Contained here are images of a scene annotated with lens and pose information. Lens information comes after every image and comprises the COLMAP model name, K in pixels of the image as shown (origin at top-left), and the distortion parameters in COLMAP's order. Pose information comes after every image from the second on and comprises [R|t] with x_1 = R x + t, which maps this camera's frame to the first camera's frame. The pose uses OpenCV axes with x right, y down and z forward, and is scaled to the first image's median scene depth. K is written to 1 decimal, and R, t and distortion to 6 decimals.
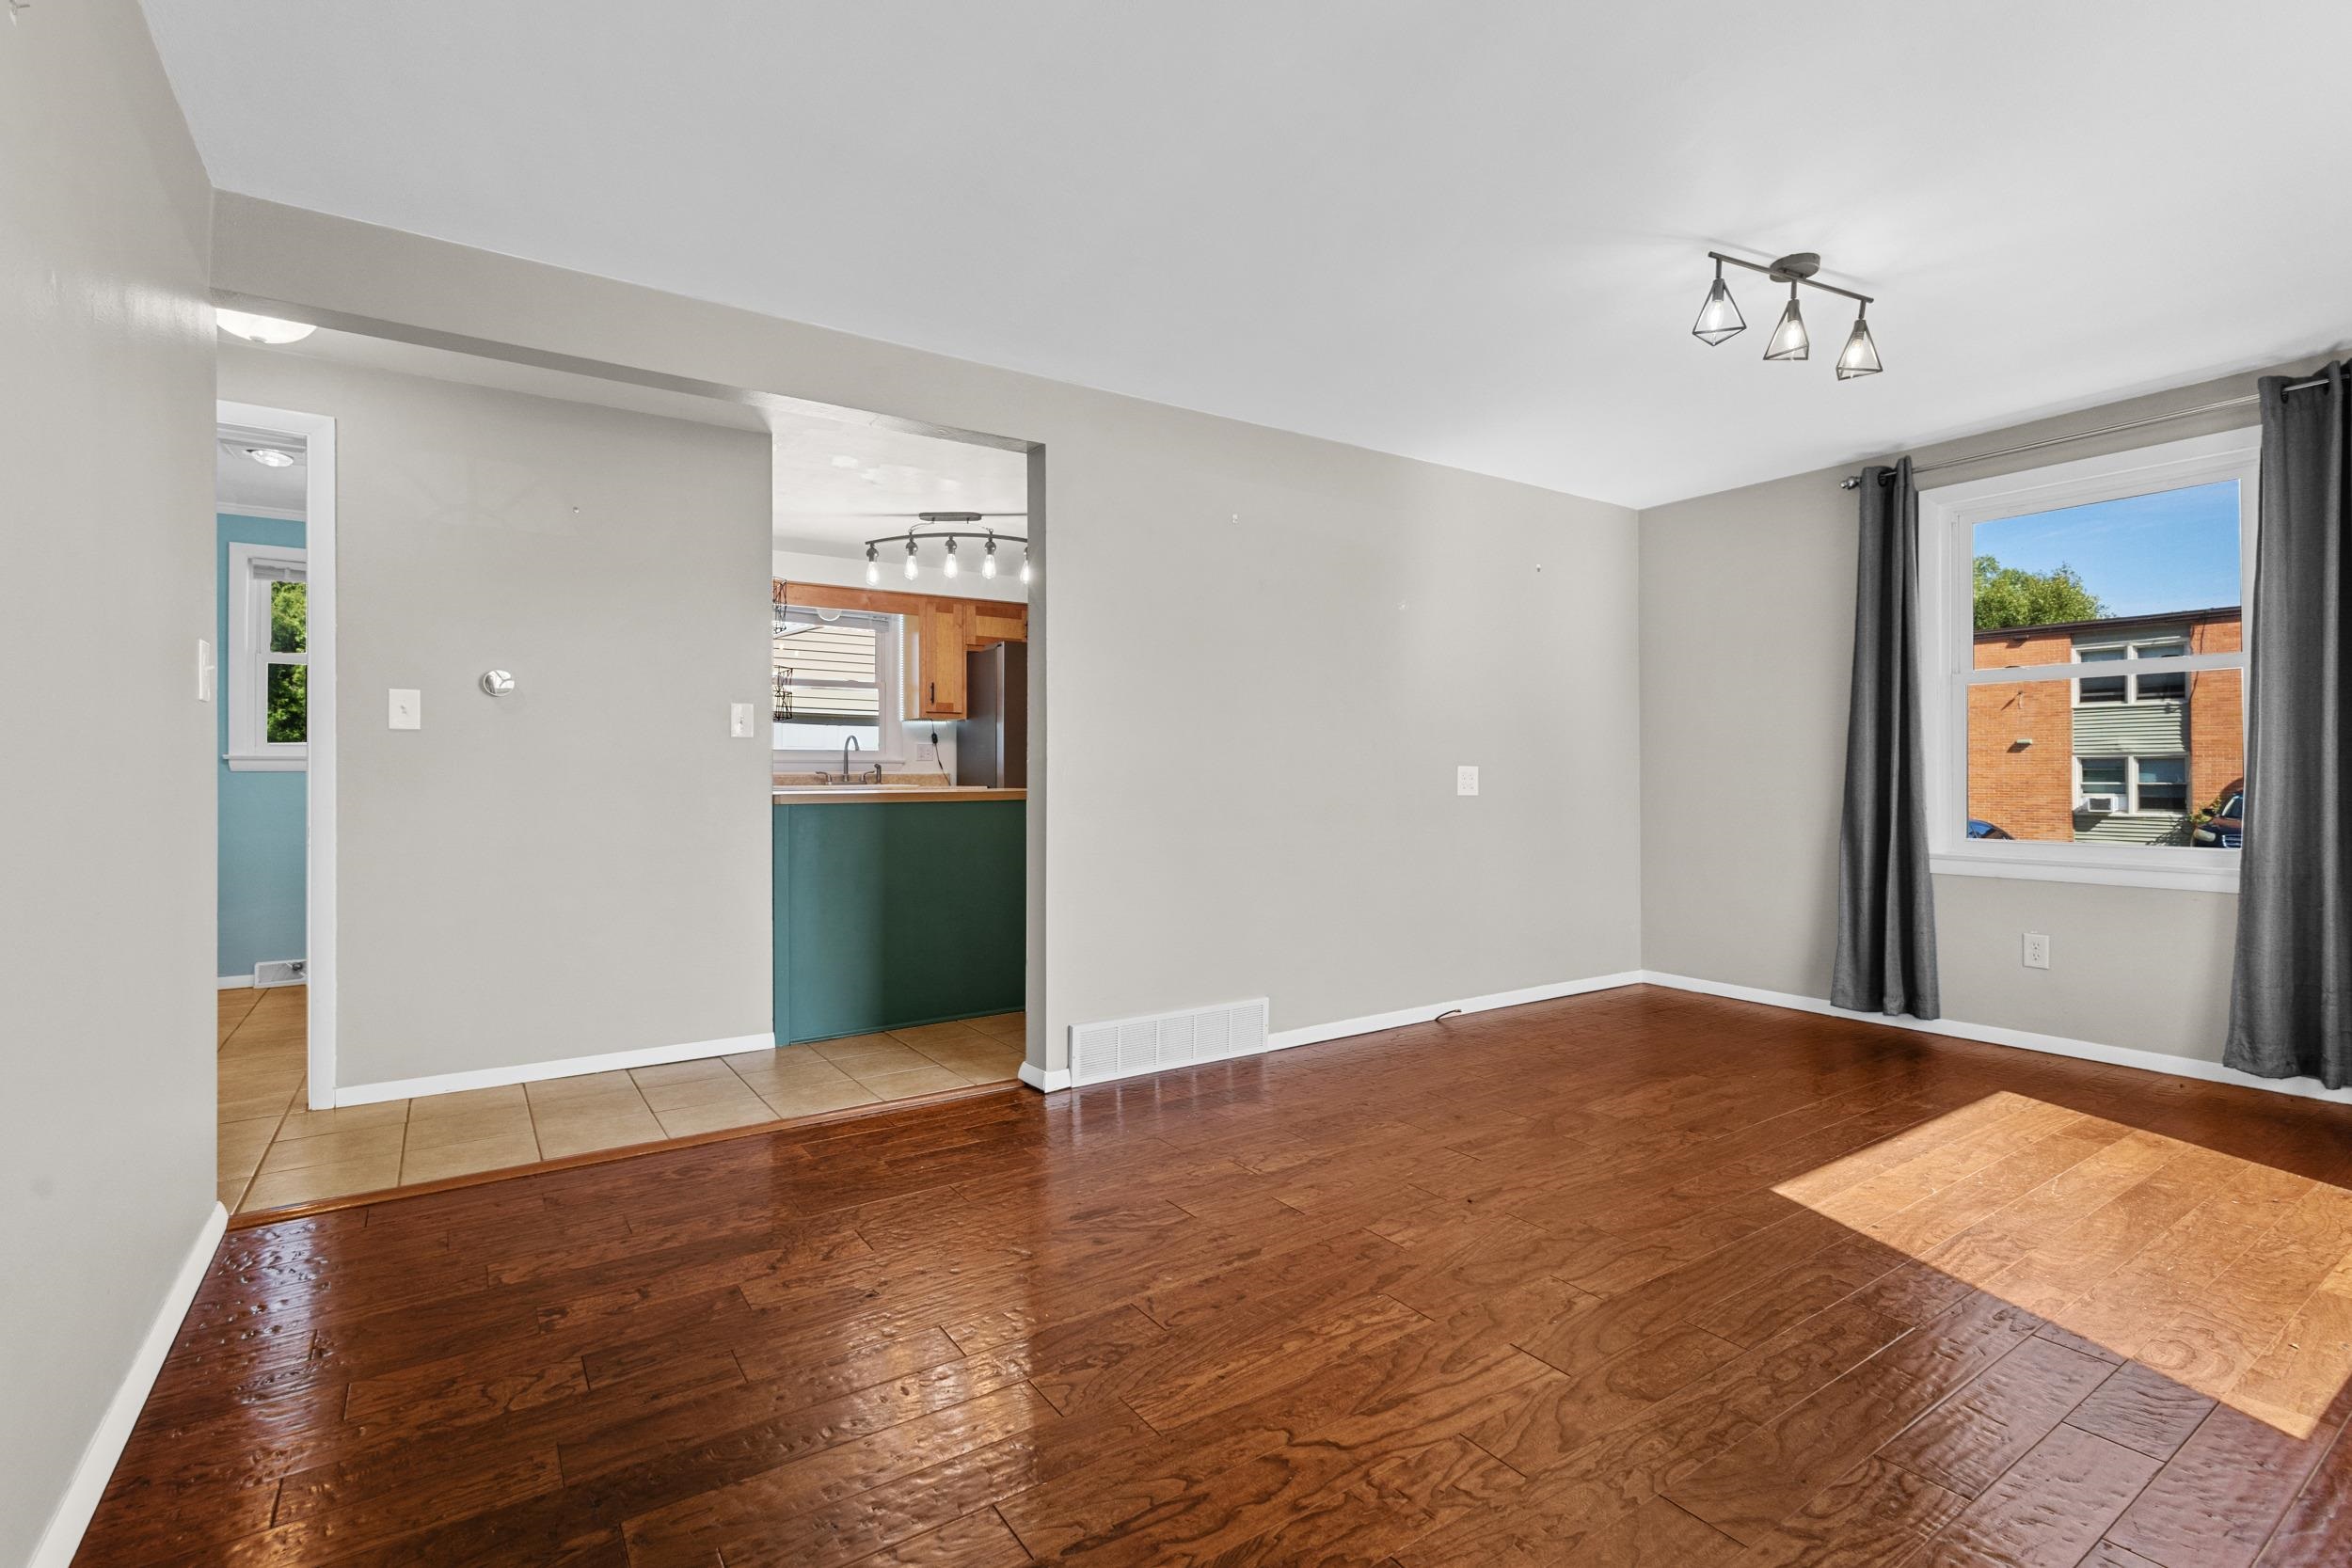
lens RADIAL K [[1073.2, 0, 1176.0], [0, 1073.2, 777.8], [0, 0, 1]] dist [0.001030, -0.000543]
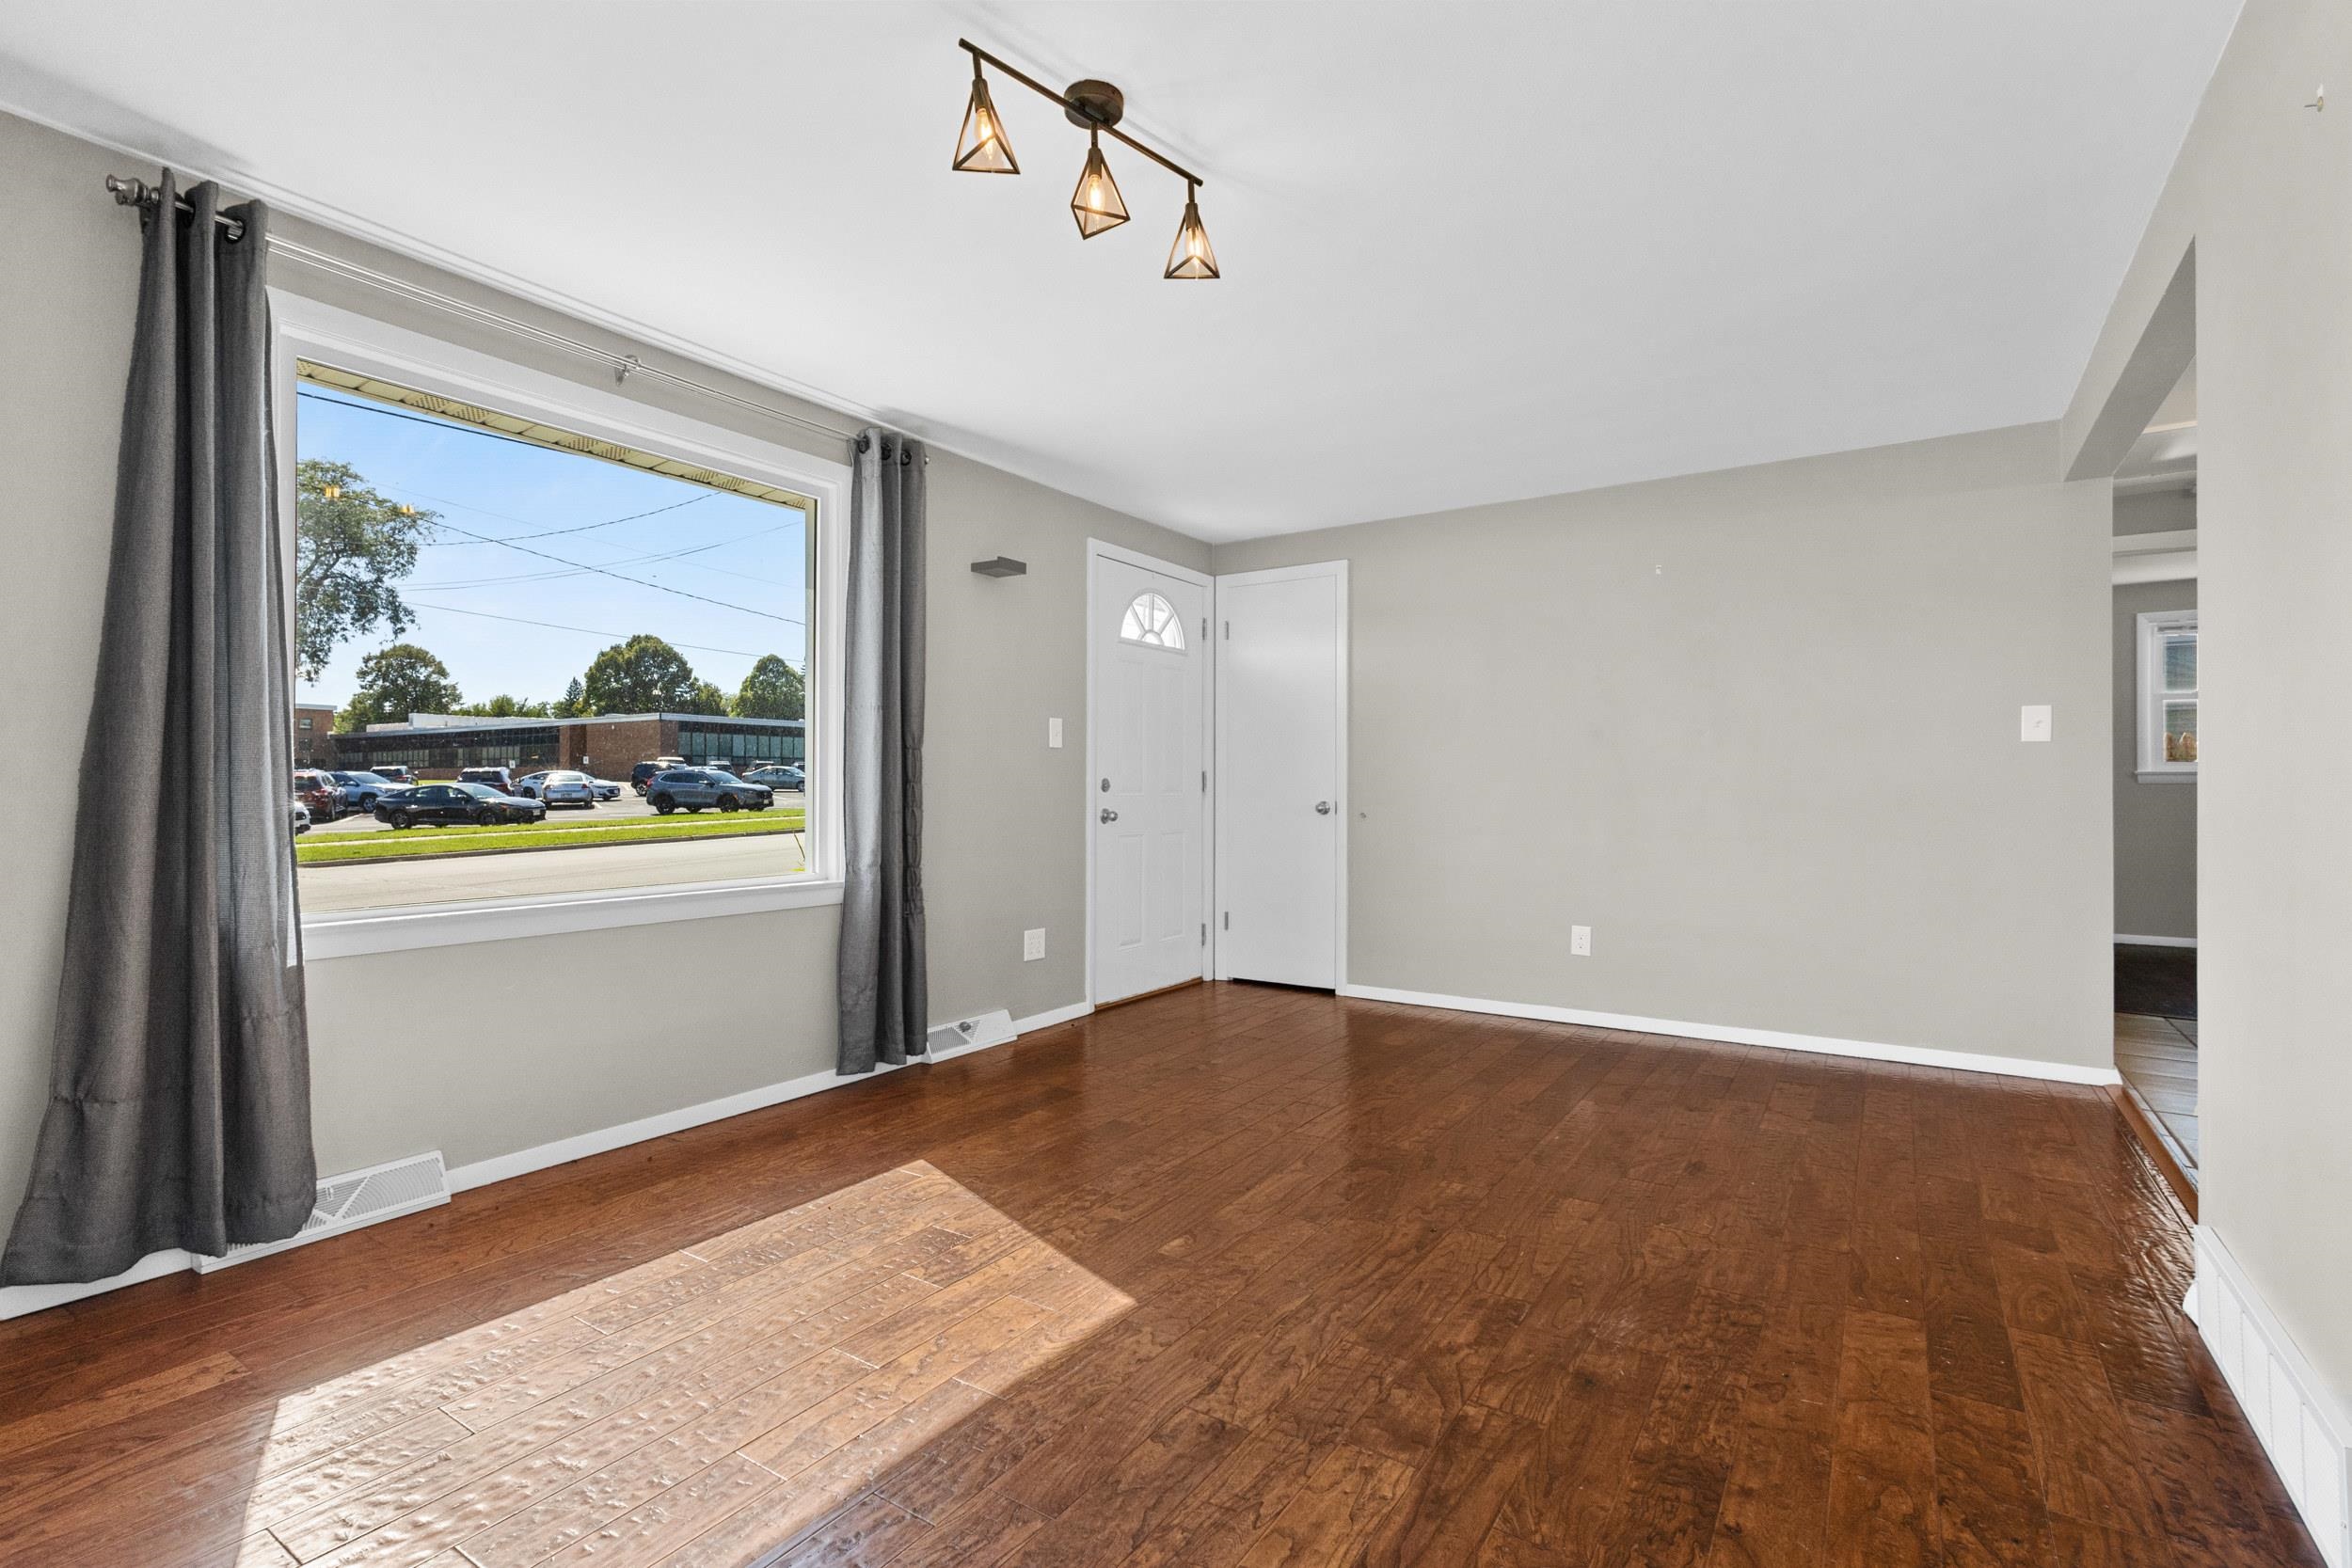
lens RADIAL K [[1073.2, 0, 1176.0], [0, 1073.2, 777.8], [0, 0, 1]] dist [0.001030, -0.000543]
pose [[-0.925248, 0.000332, -0.379363, 0.816397], [0.003116, 0.999973, -0.006725, -0.006785], [0.379351, -0.007404, -0.925223, 1.726839]]
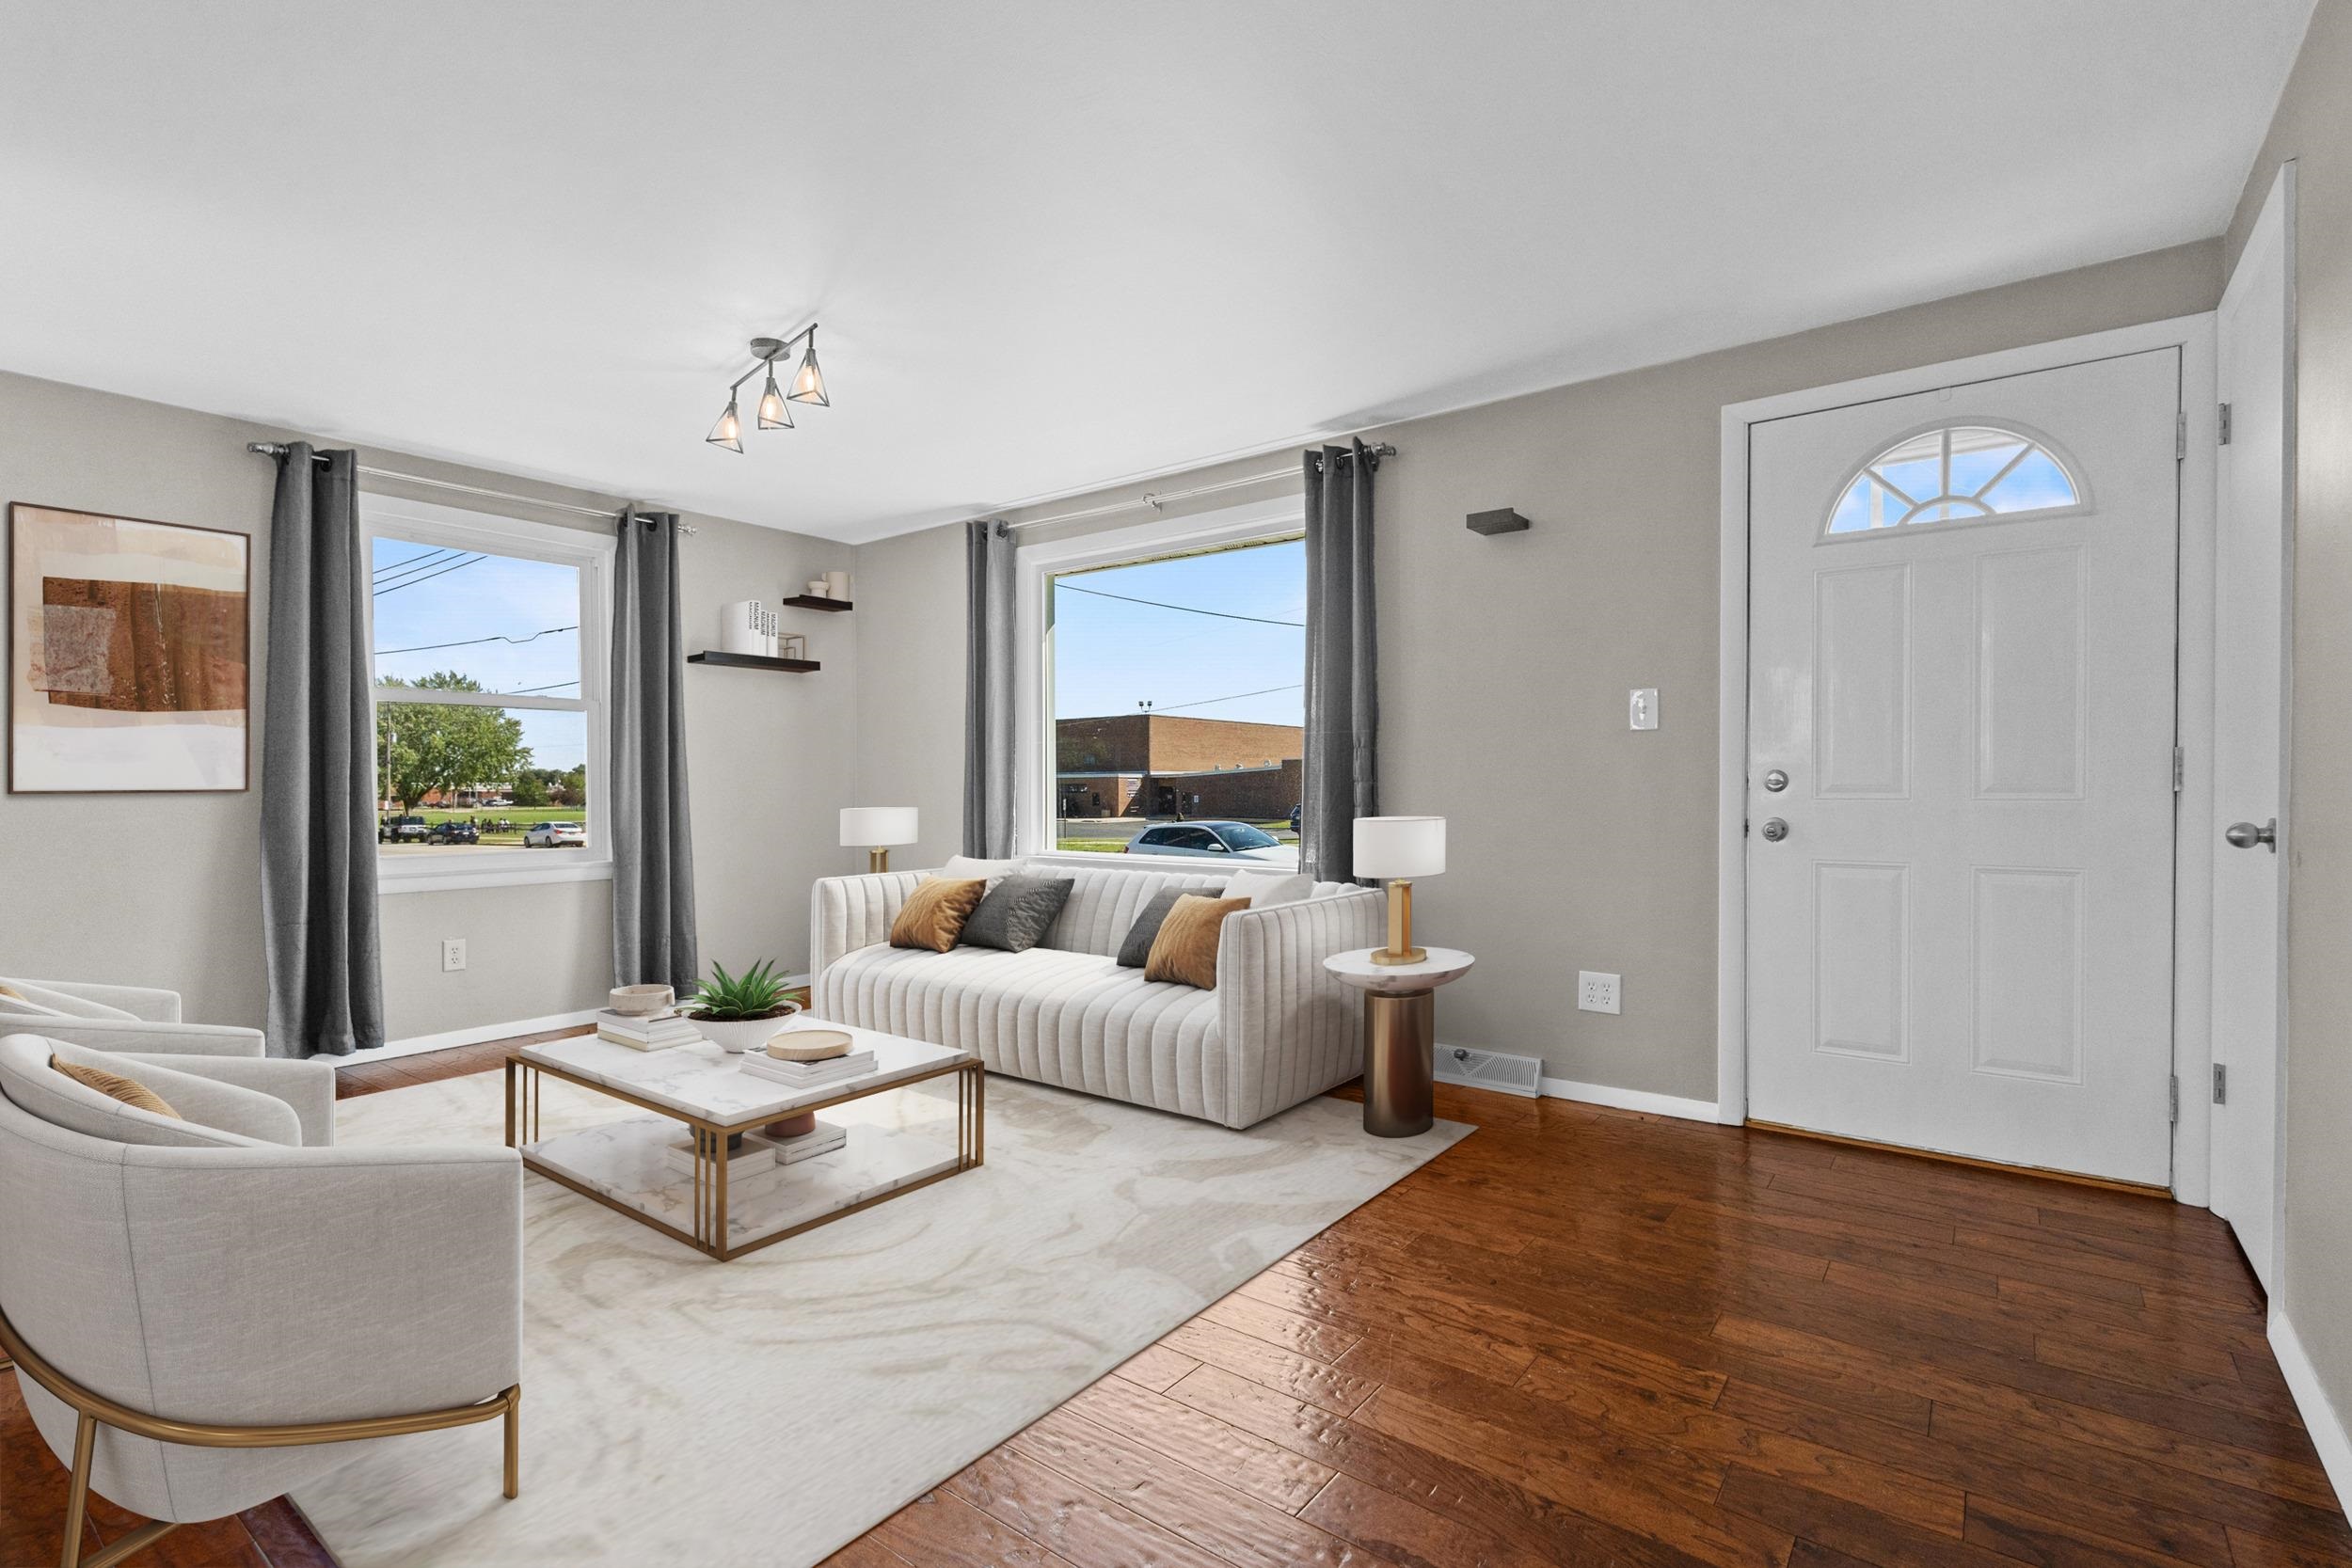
lens RADIAL K [[1086.0, 0, 1162.9], [0, 1086.0, 797.3], [0, 0, 1]] dist [0.000921, -0.000112]
pose [[-0.317622, -0.004092, 0.948209, -0.676028], [0.005415, 0.999967, 0.006130, -0.000547], [-0.948202, 0.007082, -0.317589, 0.984234]]
